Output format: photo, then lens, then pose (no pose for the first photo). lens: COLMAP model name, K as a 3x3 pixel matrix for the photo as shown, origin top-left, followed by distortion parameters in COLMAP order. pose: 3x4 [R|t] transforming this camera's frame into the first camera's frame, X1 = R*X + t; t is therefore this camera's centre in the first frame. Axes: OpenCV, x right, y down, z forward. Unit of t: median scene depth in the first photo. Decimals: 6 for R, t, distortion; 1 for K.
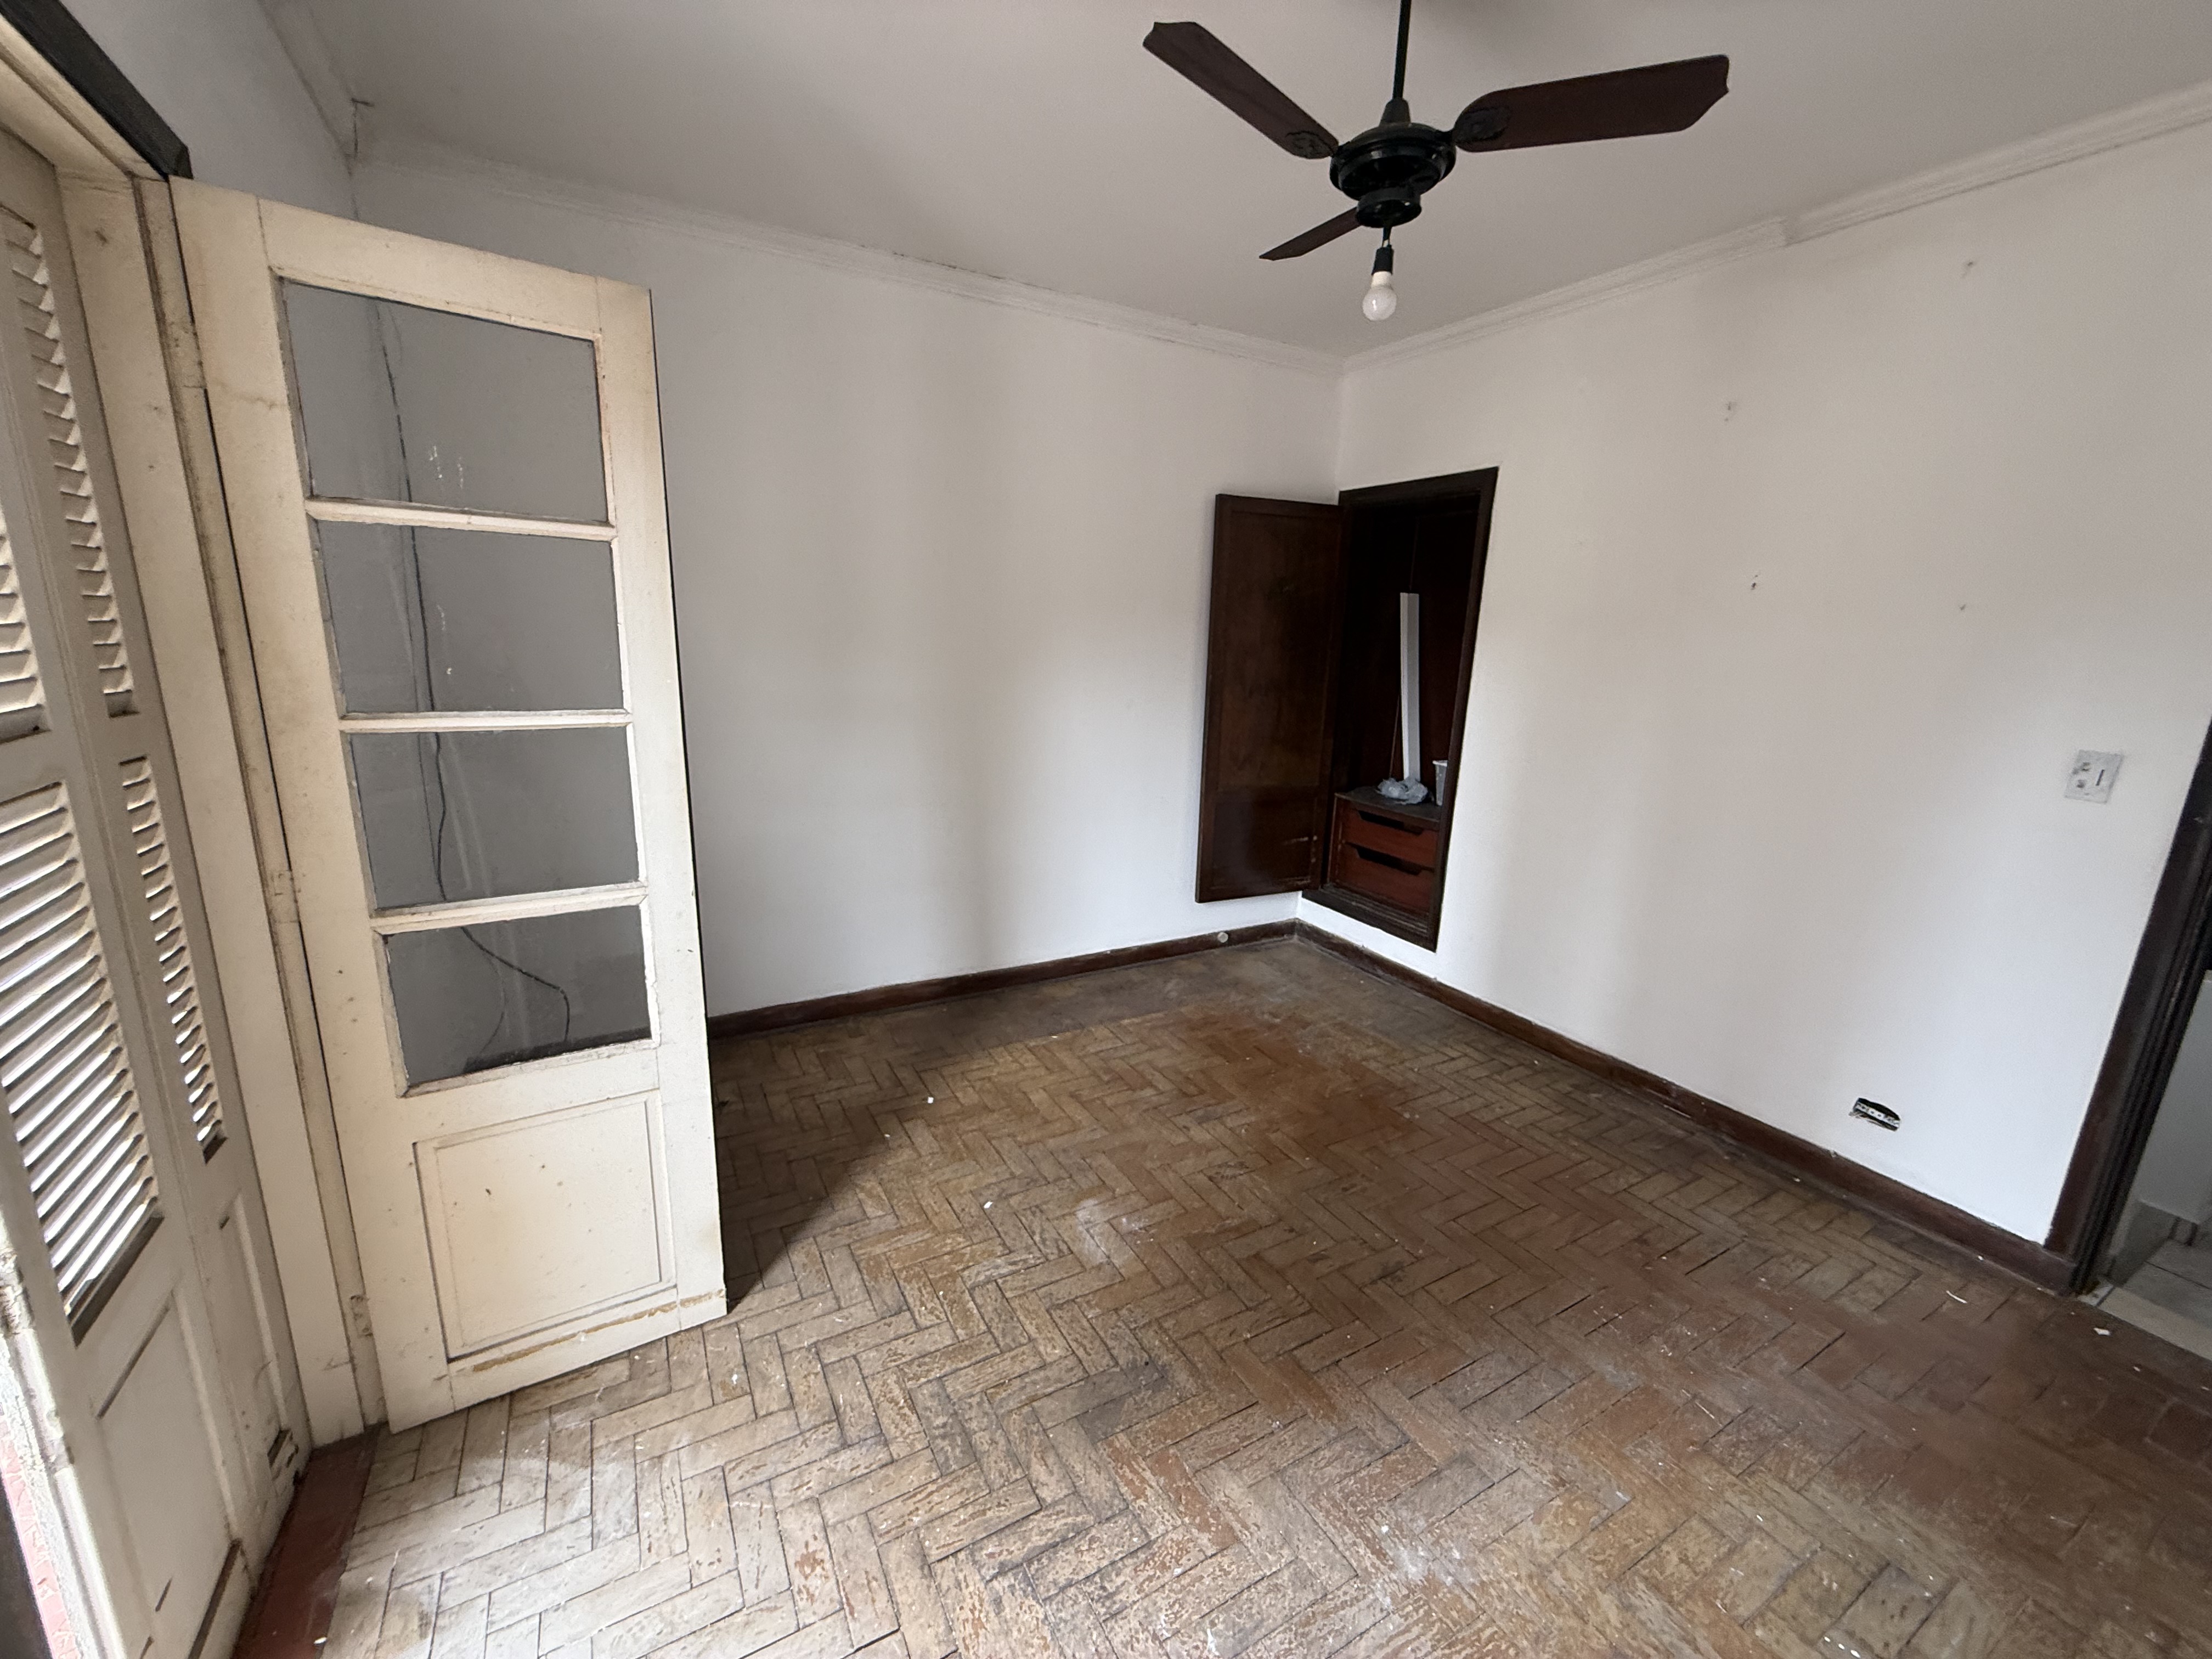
lens RADIAL K [[883.6, 0, 1100.1], [0, 883.6, 829.0], [0, 0, 1]] dist [0.000398, 0.000115]
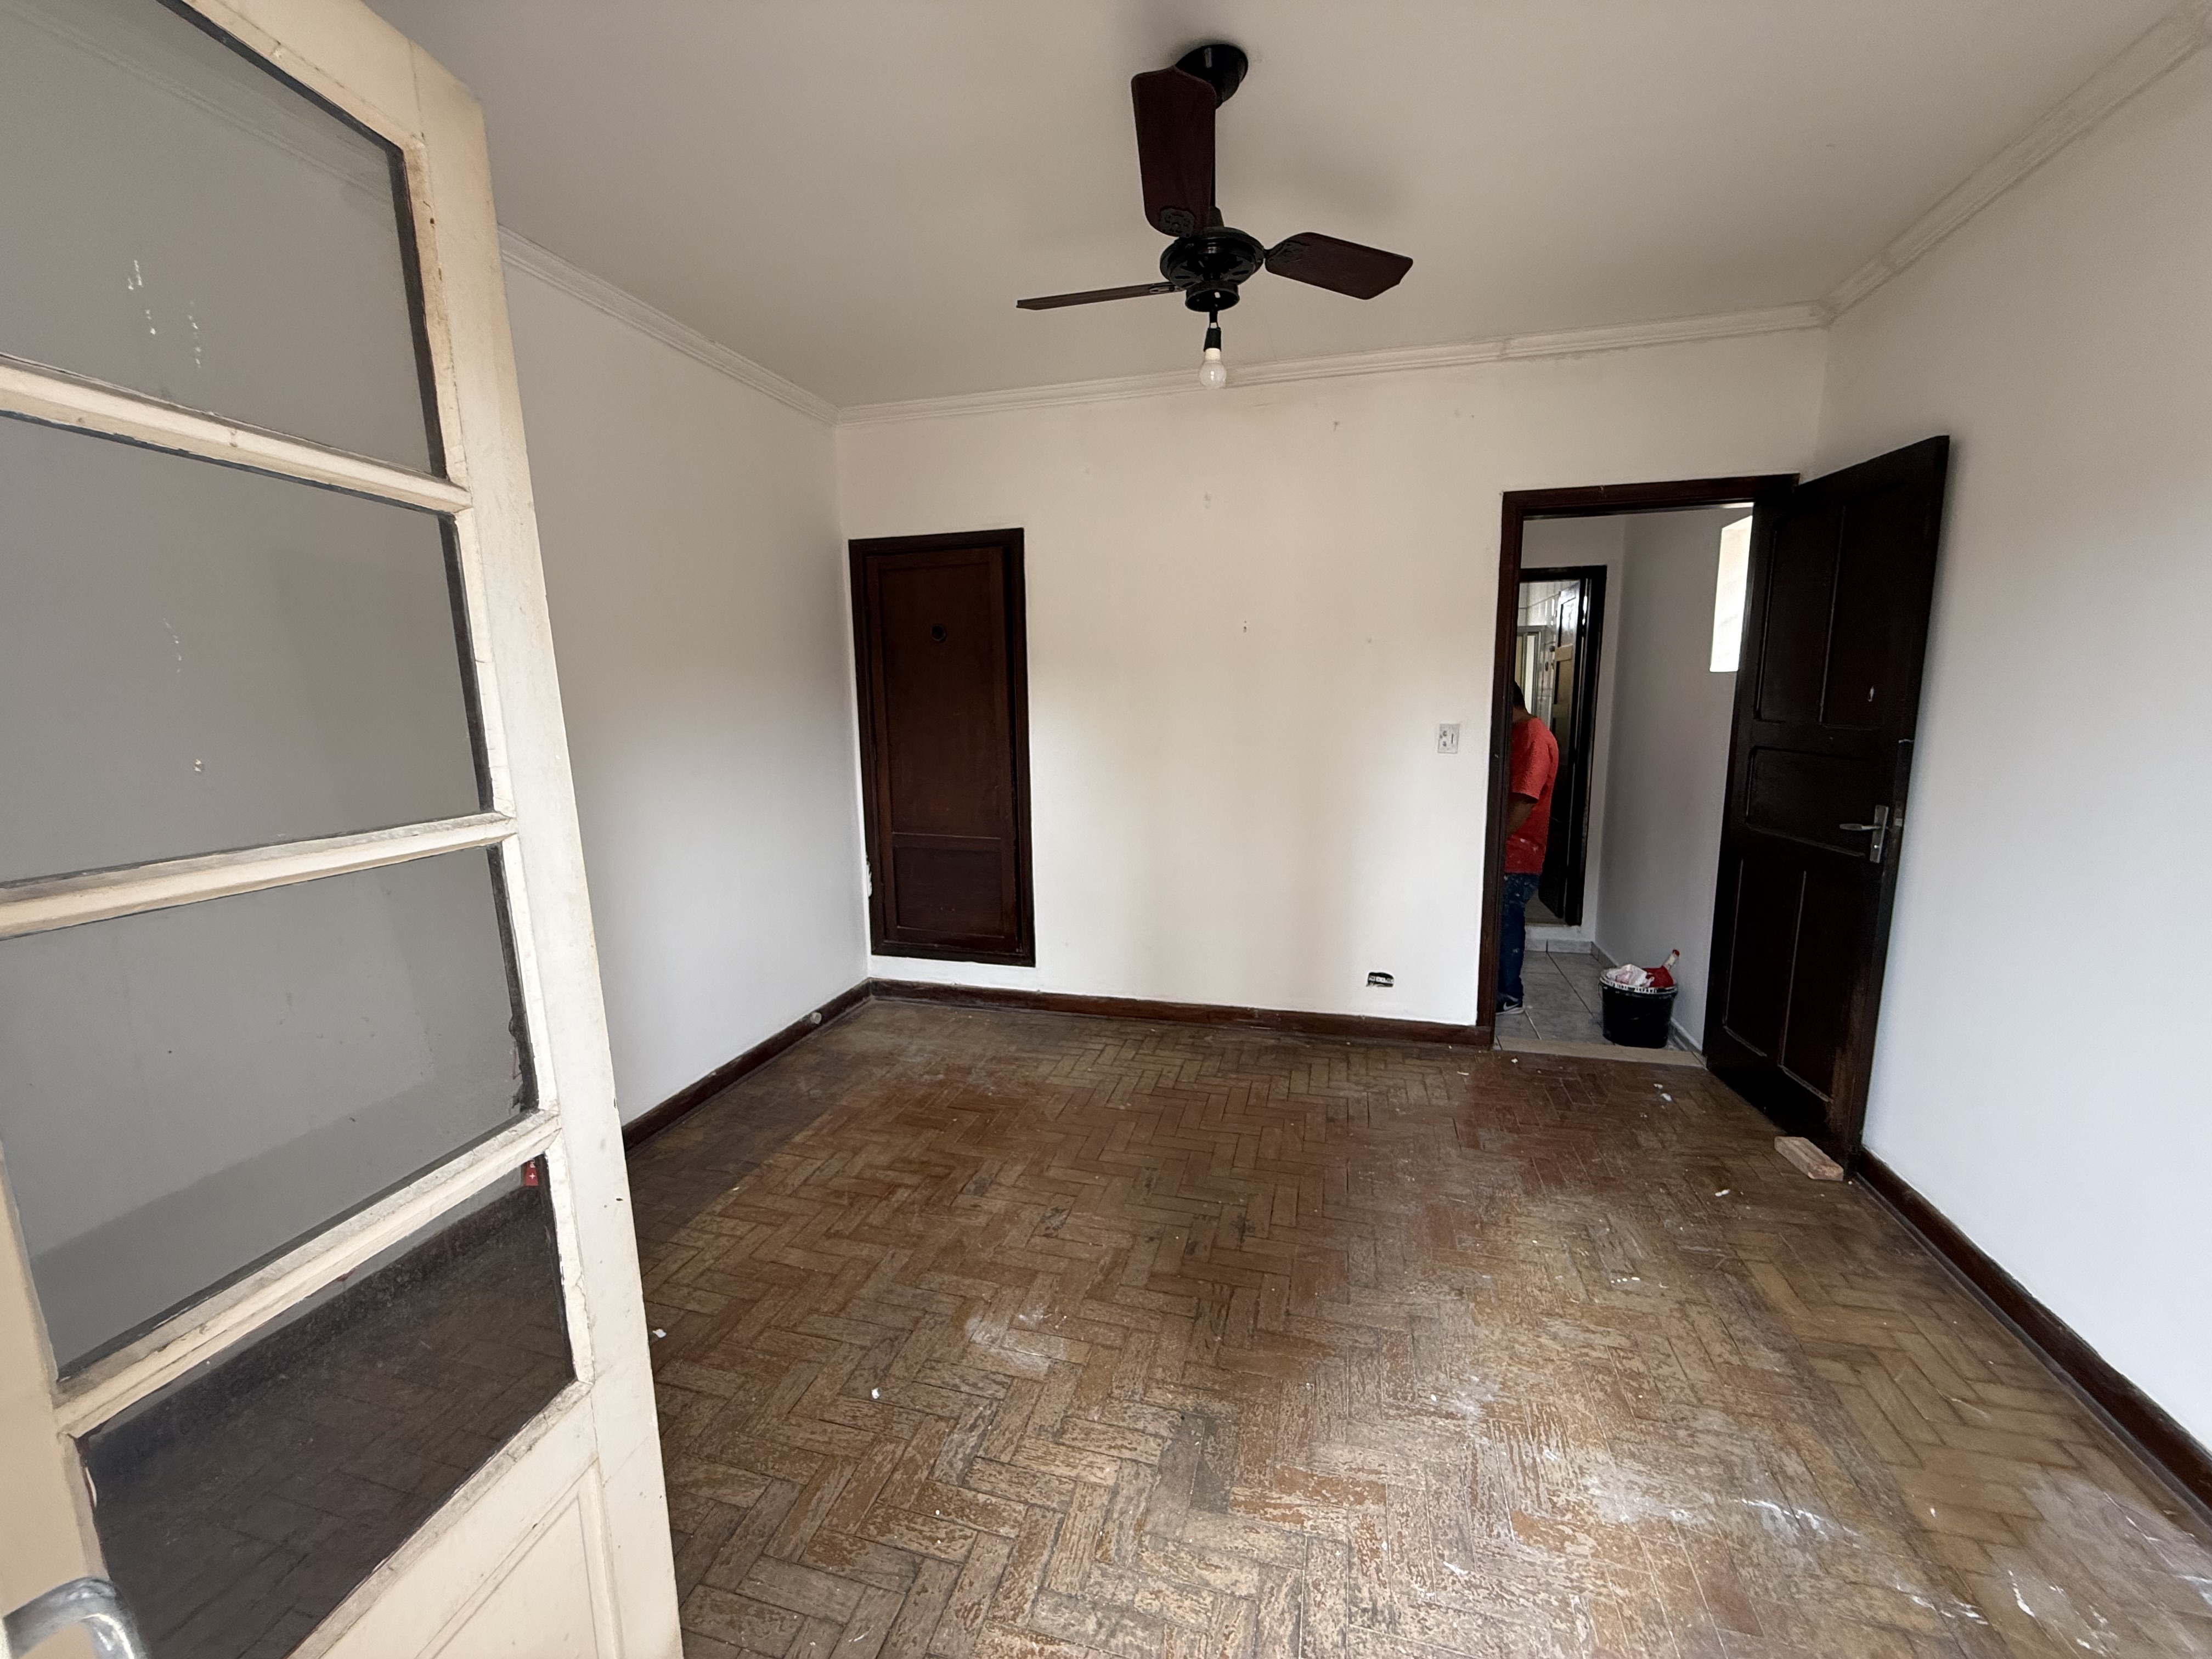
lens RADIAL K [[883.6, 0, 1105.1], [0, 883.6, 828.4], [0, 0, 1]] dist [0.000398, 0.000115]
pose [[0.702541, -0.151331, 0.695367, -0.520335], [0.196959, 0.980307, 0.014351, -0.045204], [-0.683845, 0.126876, 0.718511, 0.263595]]
